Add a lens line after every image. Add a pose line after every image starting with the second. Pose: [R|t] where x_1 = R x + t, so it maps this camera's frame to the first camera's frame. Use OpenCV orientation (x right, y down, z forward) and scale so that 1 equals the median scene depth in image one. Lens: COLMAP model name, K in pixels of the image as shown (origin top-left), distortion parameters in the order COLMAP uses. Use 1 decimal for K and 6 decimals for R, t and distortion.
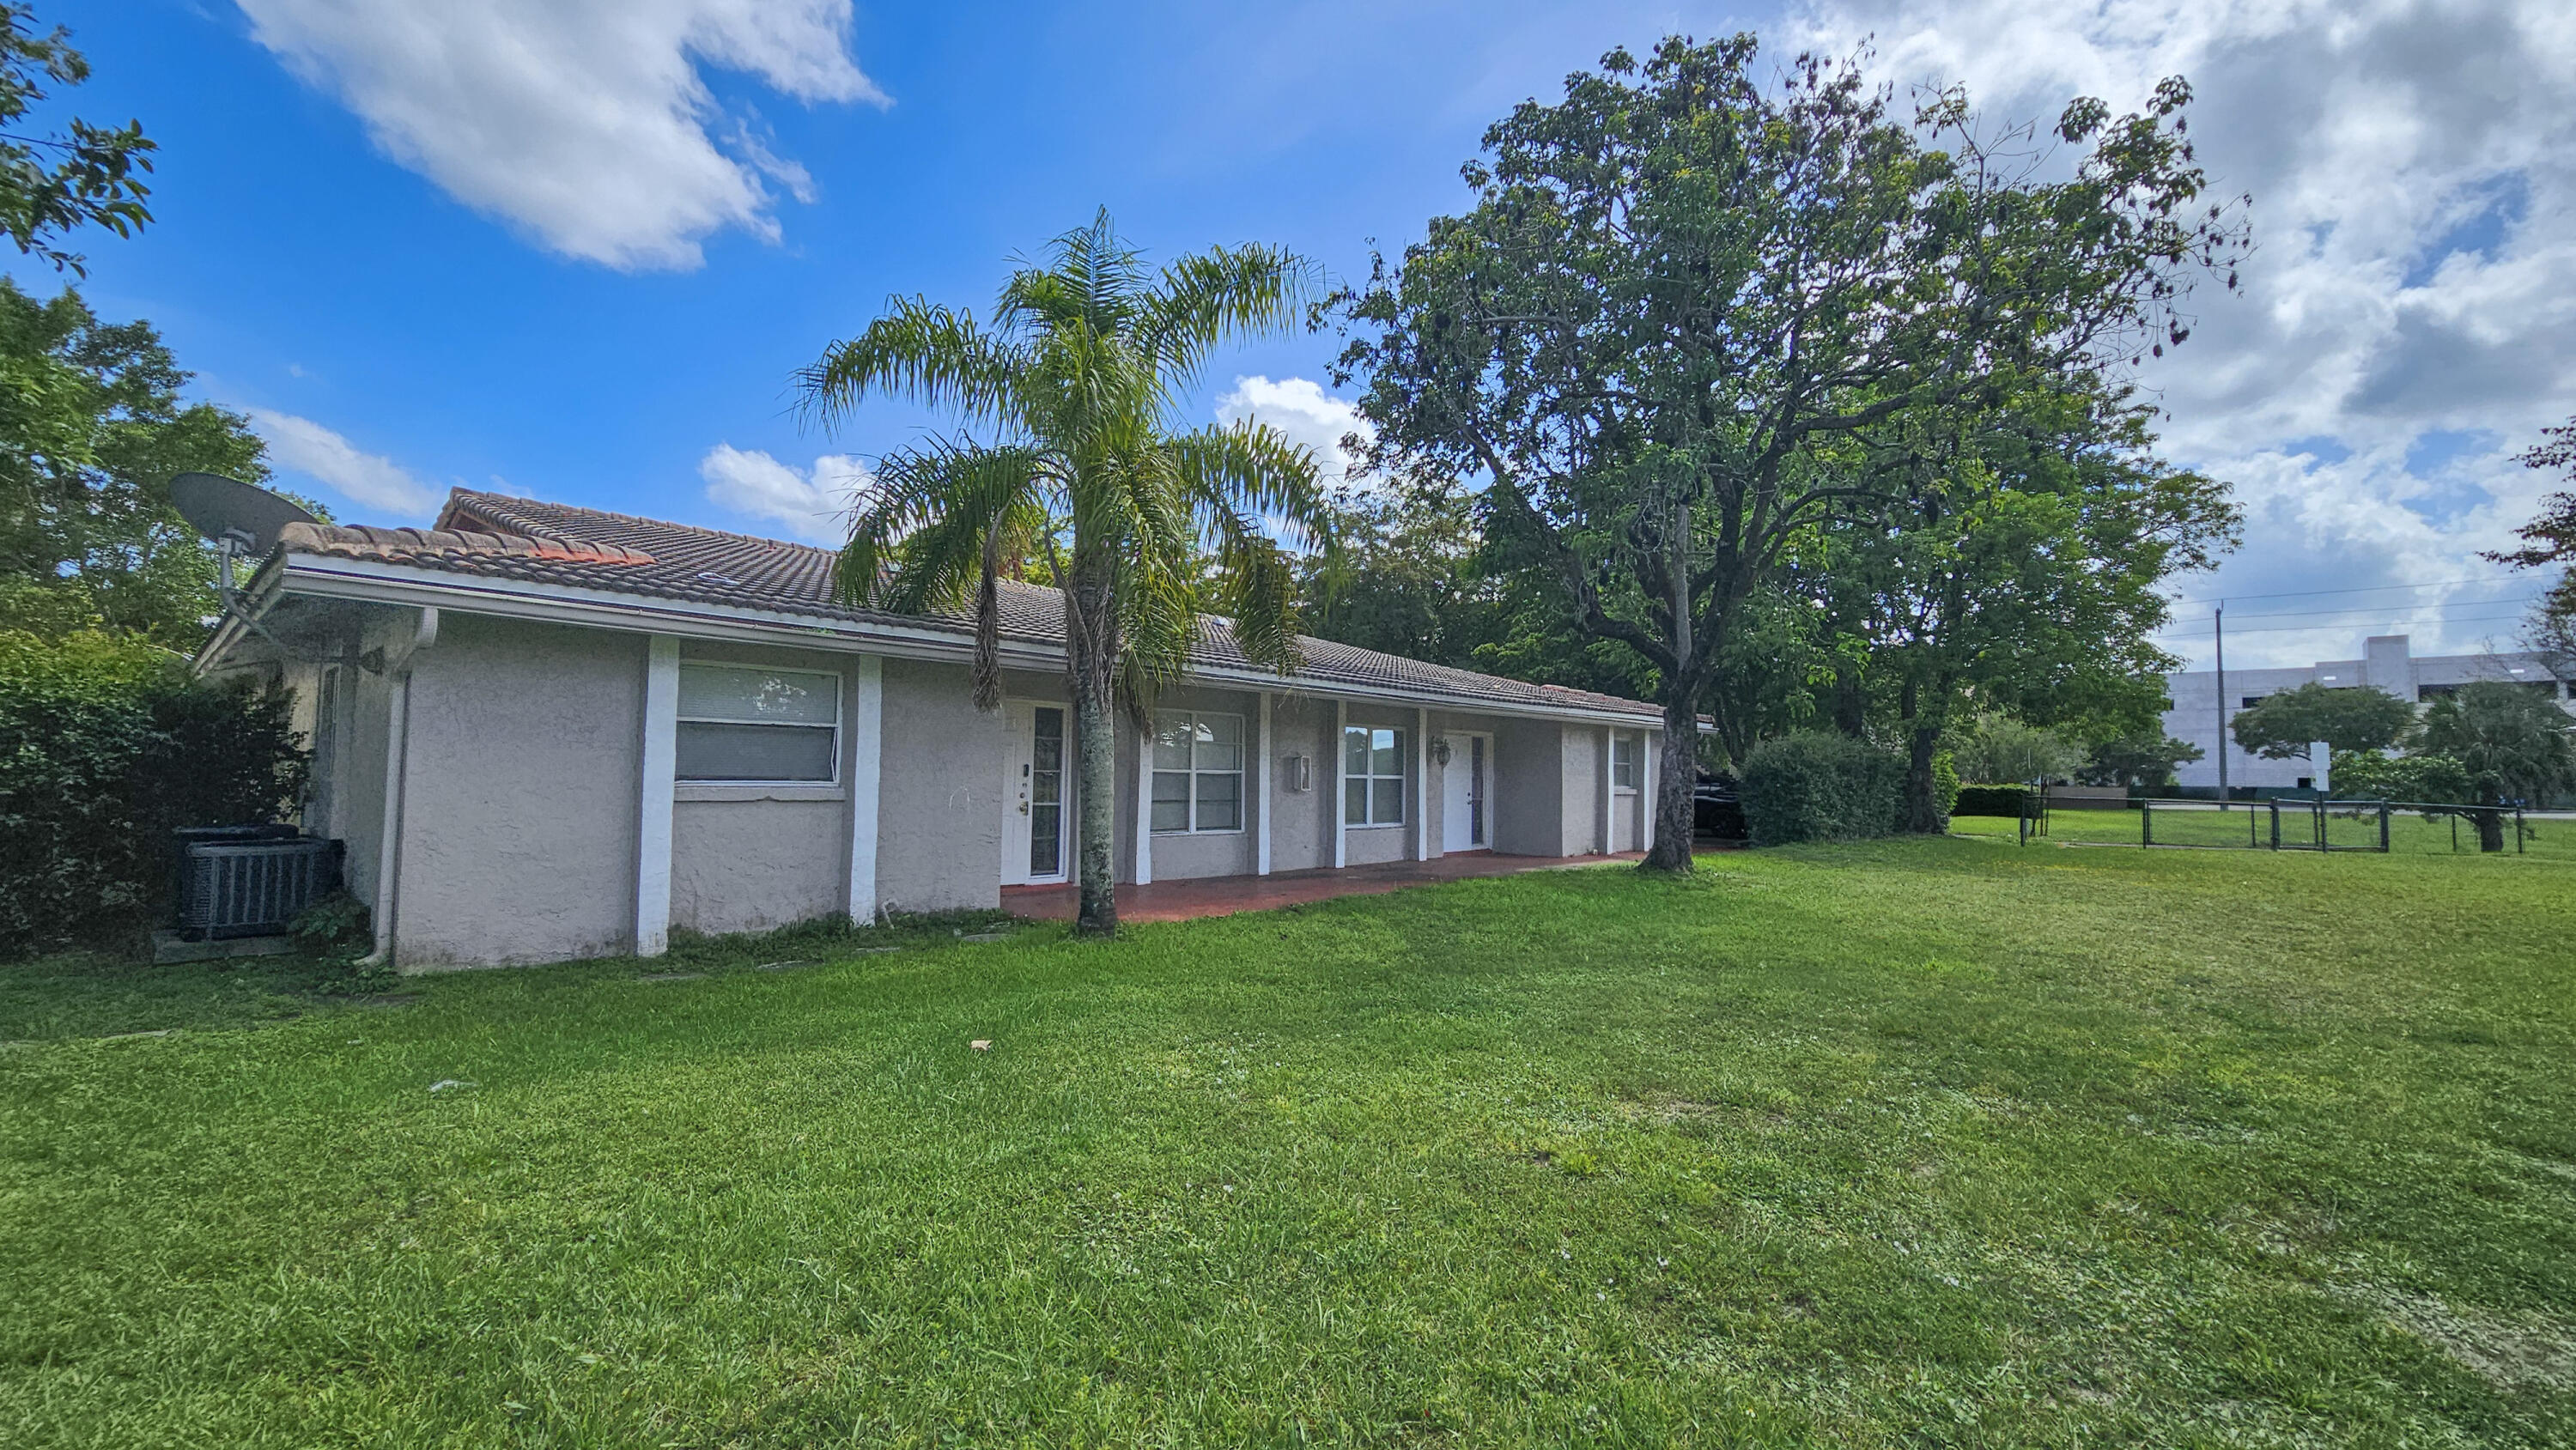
lens RADIAL K [[1056.3, 0, 1288.0], [0, 1056.3, 725.0], [0, 0, 1]] dist [0.011983, 0.000146]
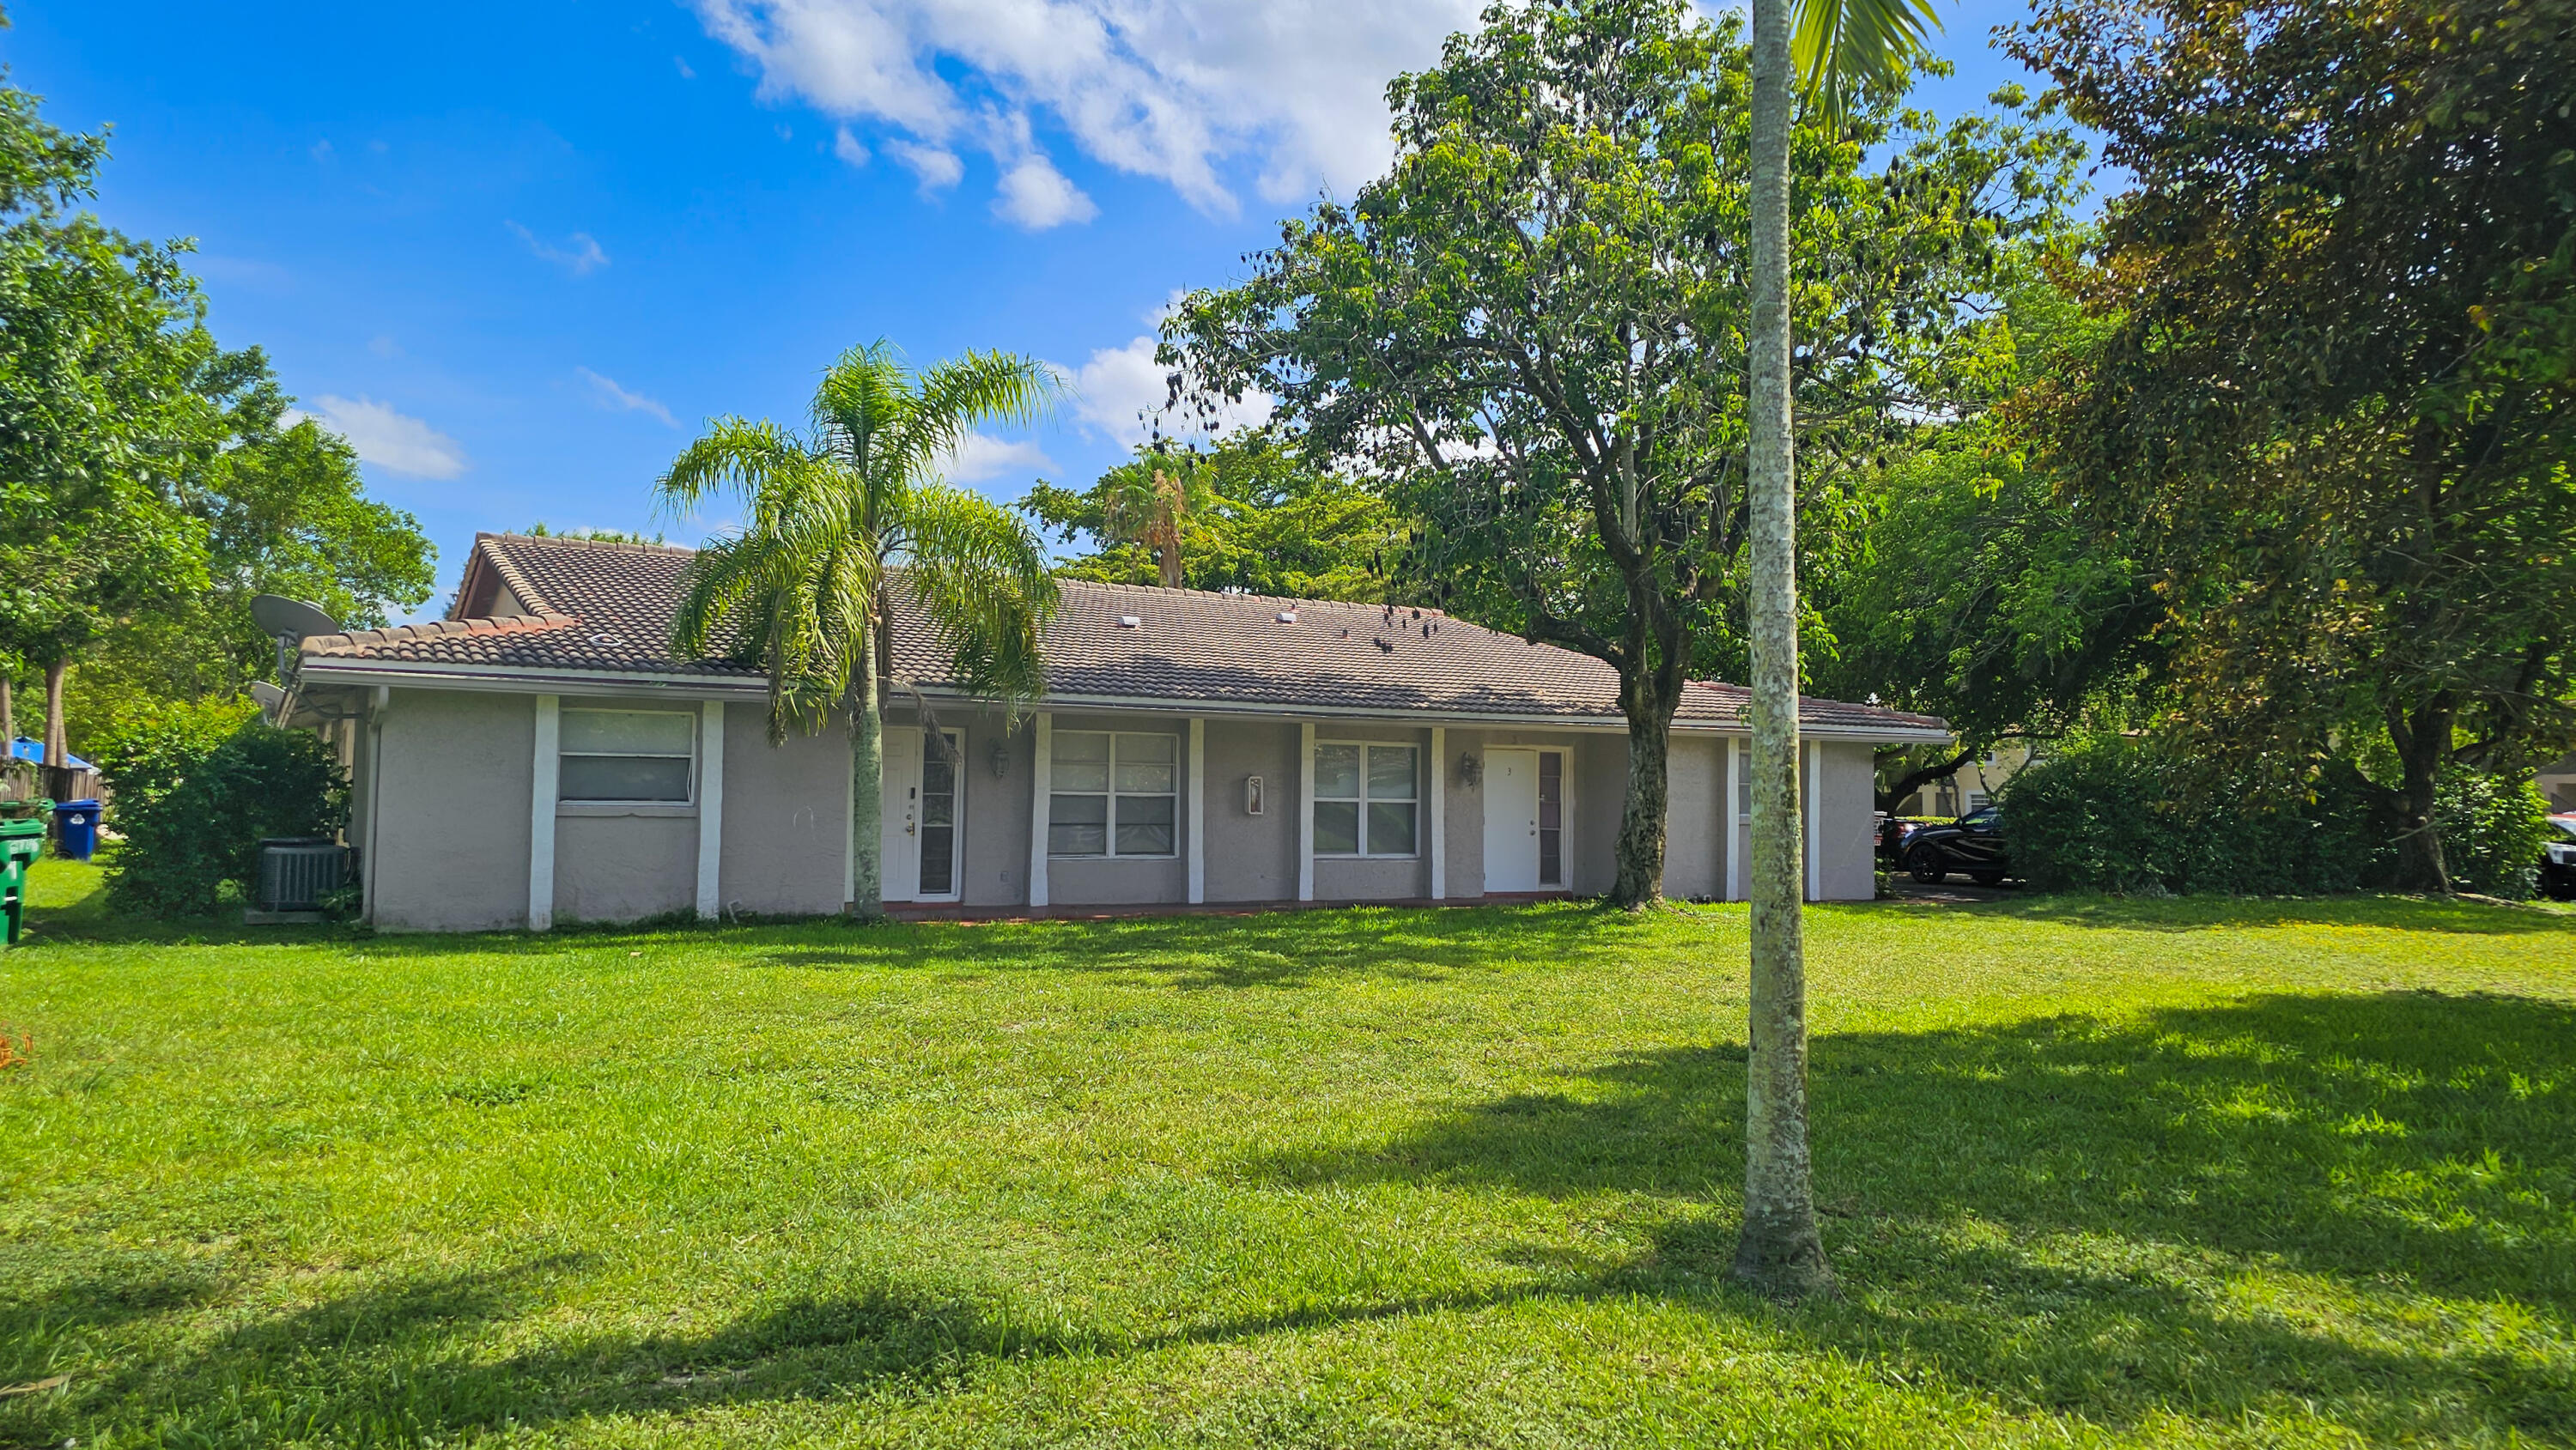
lens RADIAL K [[1782.1, 0, 1288.0], [0, 1782.1, 725.0], [0, 0, 1]] dist [0.080020, -0.000959]
pose [[0.950401, -0.017359, -0.310544, 0.826780], [0.017062, 0.999848, -0.003672, -0.015662], [0.310560, -0.001809, 0.950552, -0.717973]]
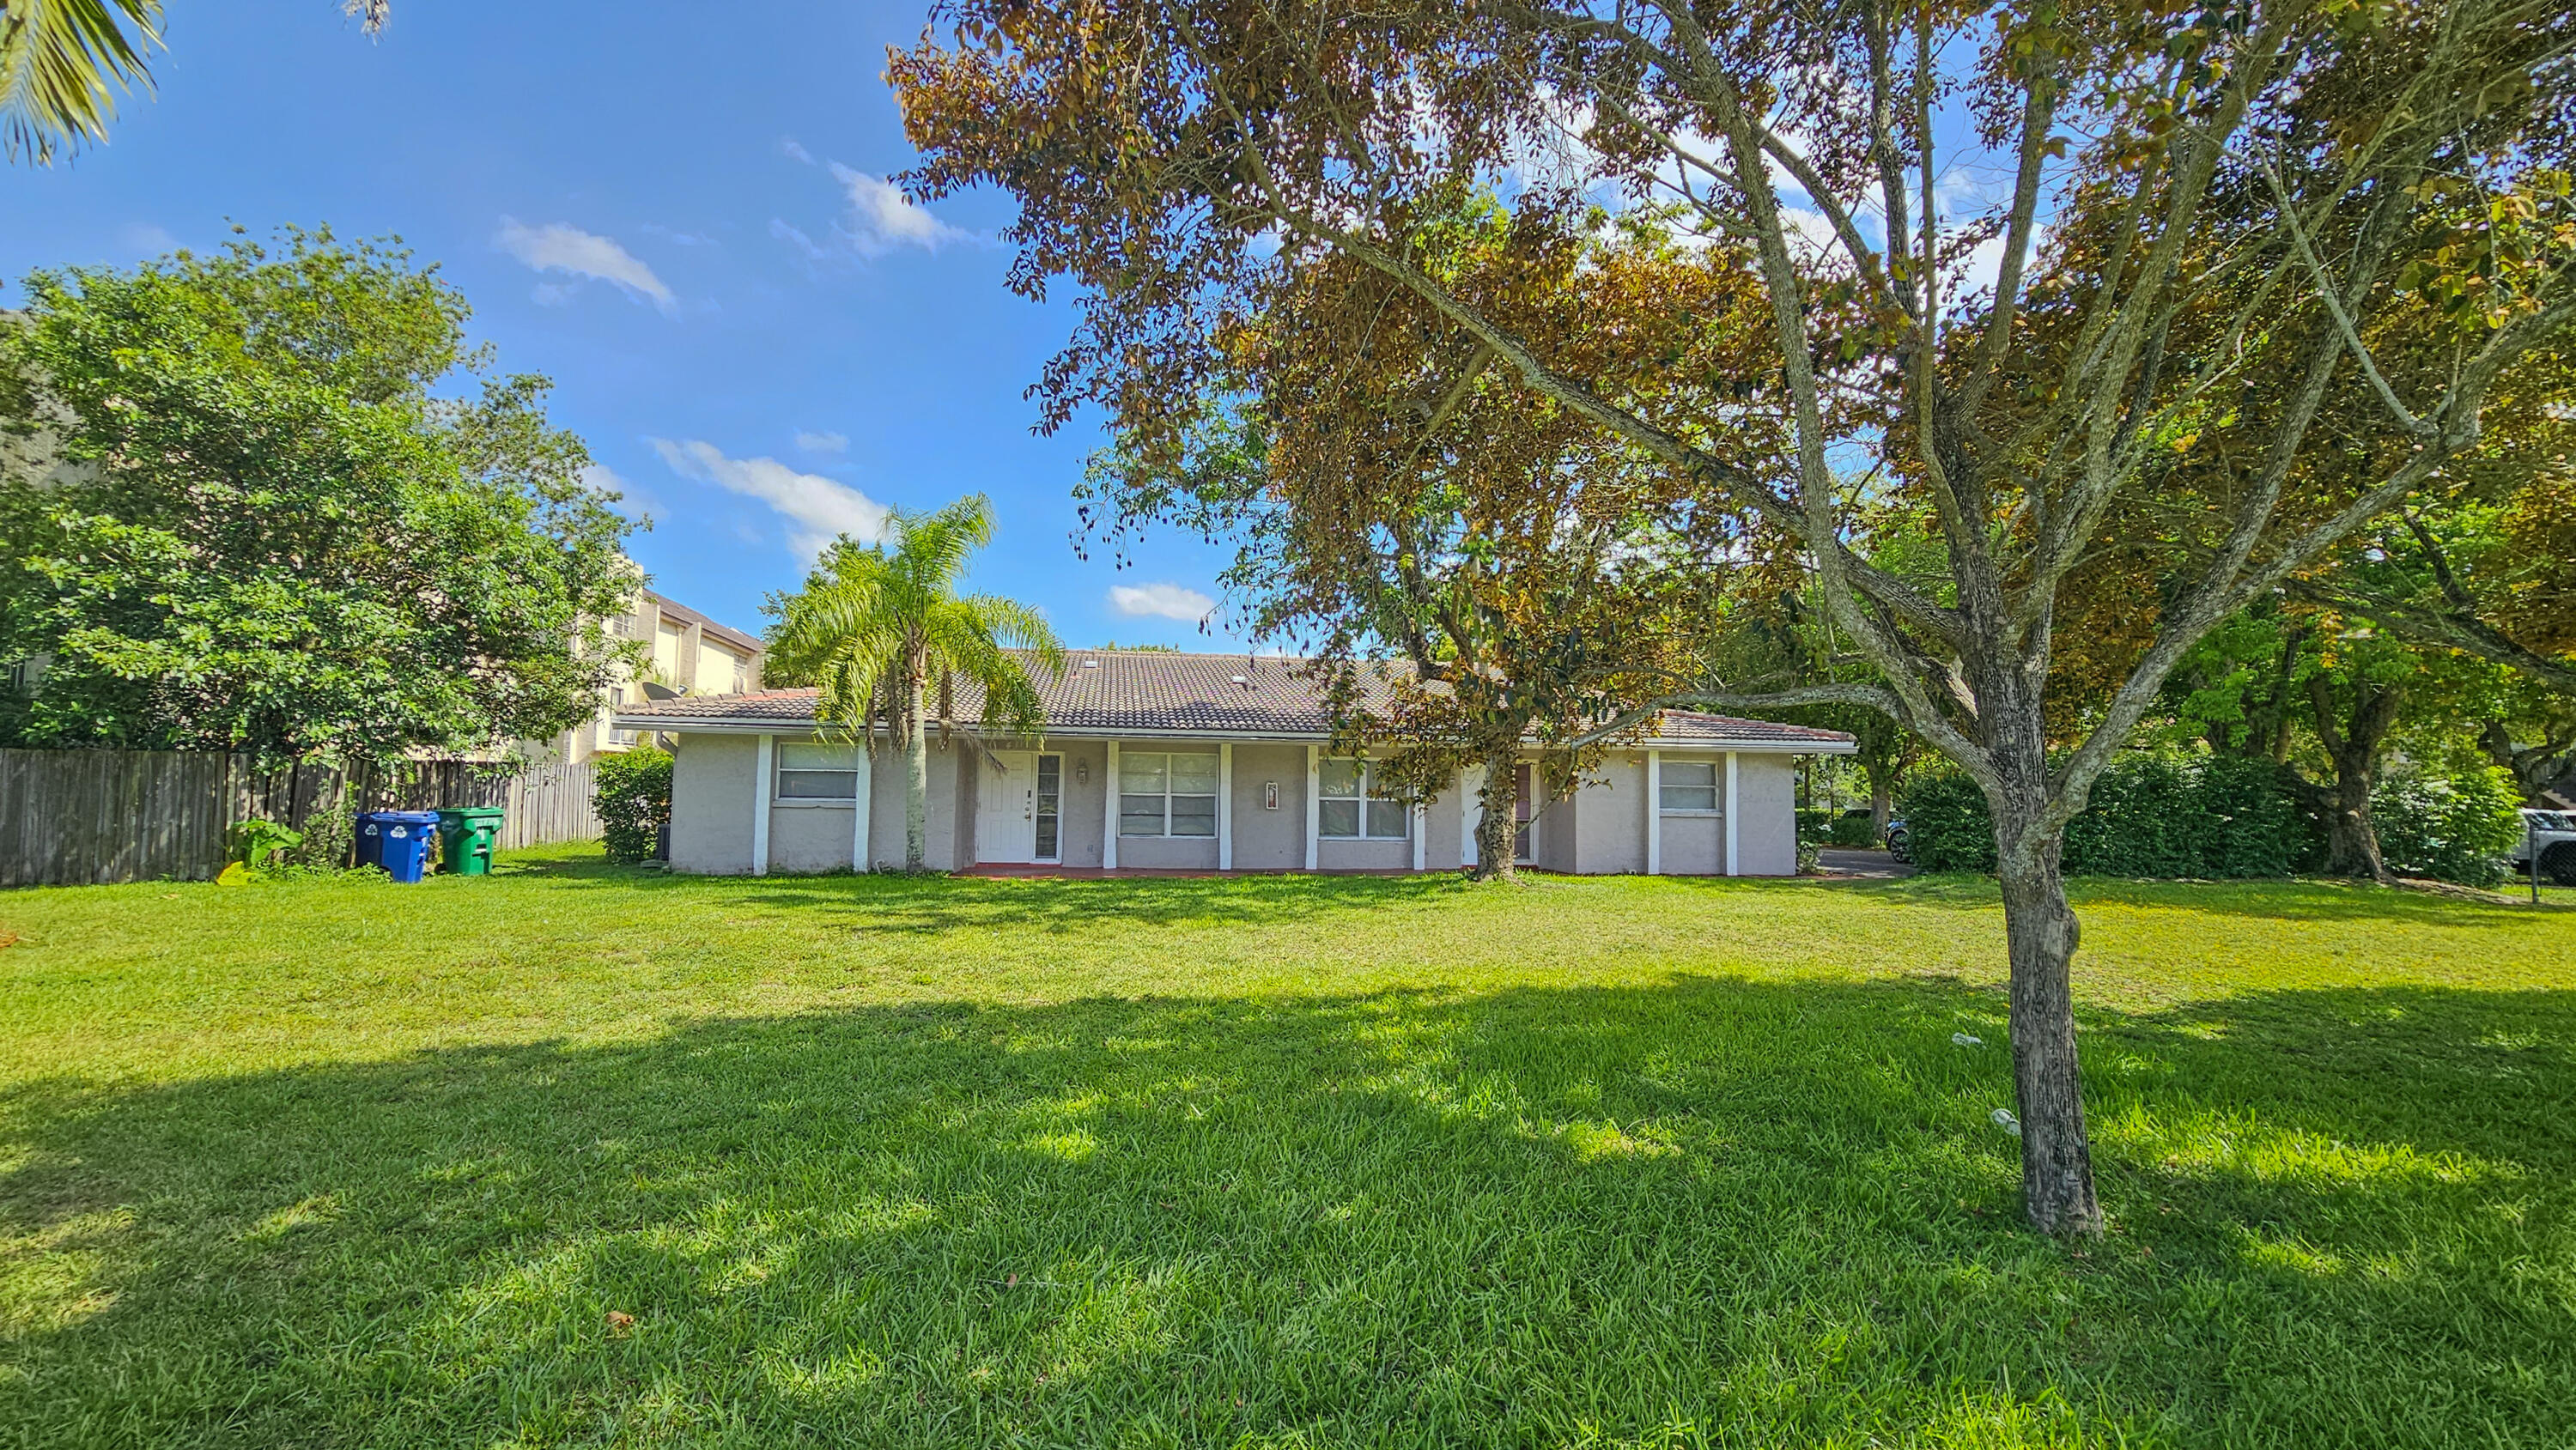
lens RADIAL K [[1086.4, 0, 1288.0], [0, 1086.4, 725.0], [0, 0, 1]] dist [0.000442, 0.000085]
pose [[0.777983, -0.047913, -0.626456, 1.409459], [0.029487, 0.998774, -0.039769, 0.018534], [0.627593, 0.012467, 0.778441, -0.076626]]
